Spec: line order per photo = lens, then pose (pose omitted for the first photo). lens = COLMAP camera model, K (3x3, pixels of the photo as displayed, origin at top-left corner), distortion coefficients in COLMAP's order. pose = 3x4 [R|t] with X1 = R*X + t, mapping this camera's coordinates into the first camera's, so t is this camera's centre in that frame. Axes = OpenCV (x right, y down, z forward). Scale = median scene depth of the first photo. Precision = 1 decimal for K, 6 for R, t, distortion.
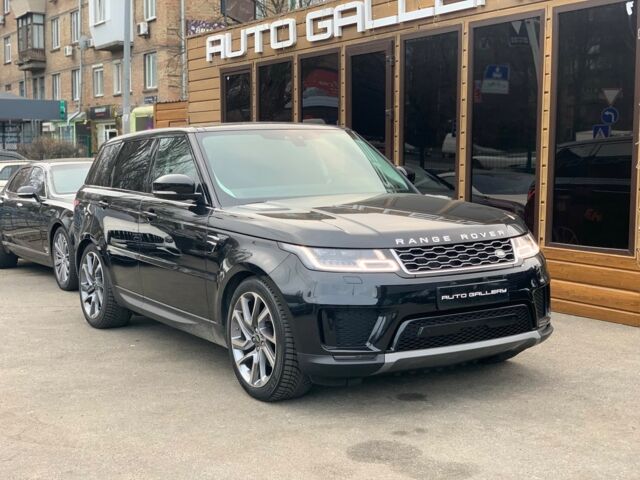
lens RADIAL K [[939.6, 0, 309.7], [0, 939.6, 252.9], [0, 0, 1]] dist [0.155378, -0.520076]
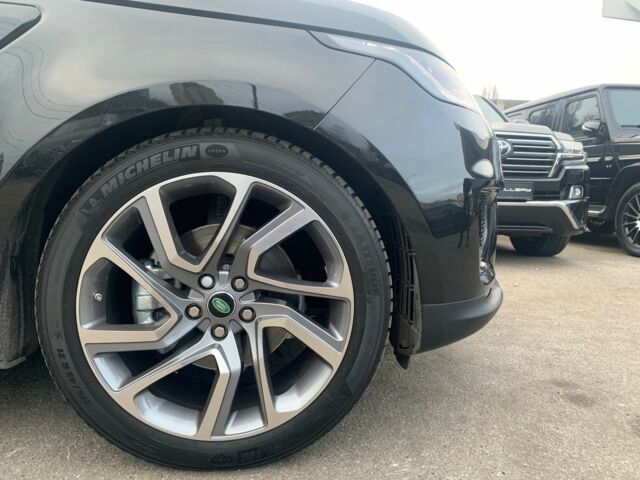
lens RADIAL K [[488.4, 0, 320.5], [0, 488.4, 235.4], [0, 0, 1]] dist [0.038860, -0.039314]
pose [[0.430943, -0.062069, 0.900242, -0.202843], [0.077254, 0.996507, 0.031725, 0.059921], [-0.899066, 0.055875, 0.434232, 0.866421]]
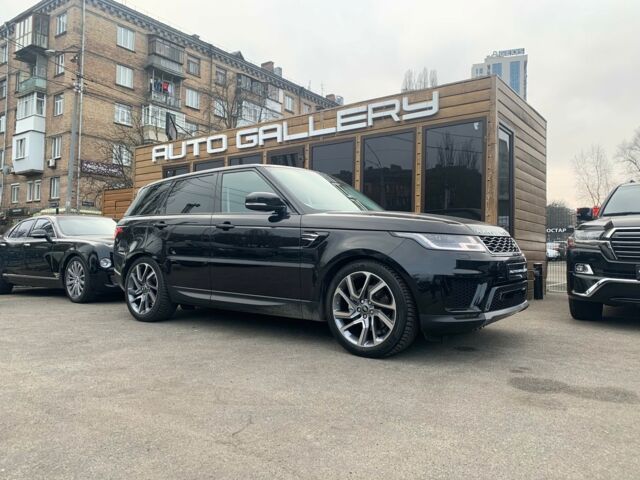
lens RADIAL K [[488.4, 0, 320.5], [0, 488.4, 235.4], [0, 0, 1]] dist [0.038860, -0.039314]
pose [[0.932451, 0.027235, 0.360269, -0.347972], [0.020349, 0.991613, -0.127629, 0.074194], [-0.360723, 0.126339, 0.924076, 0.387766]]
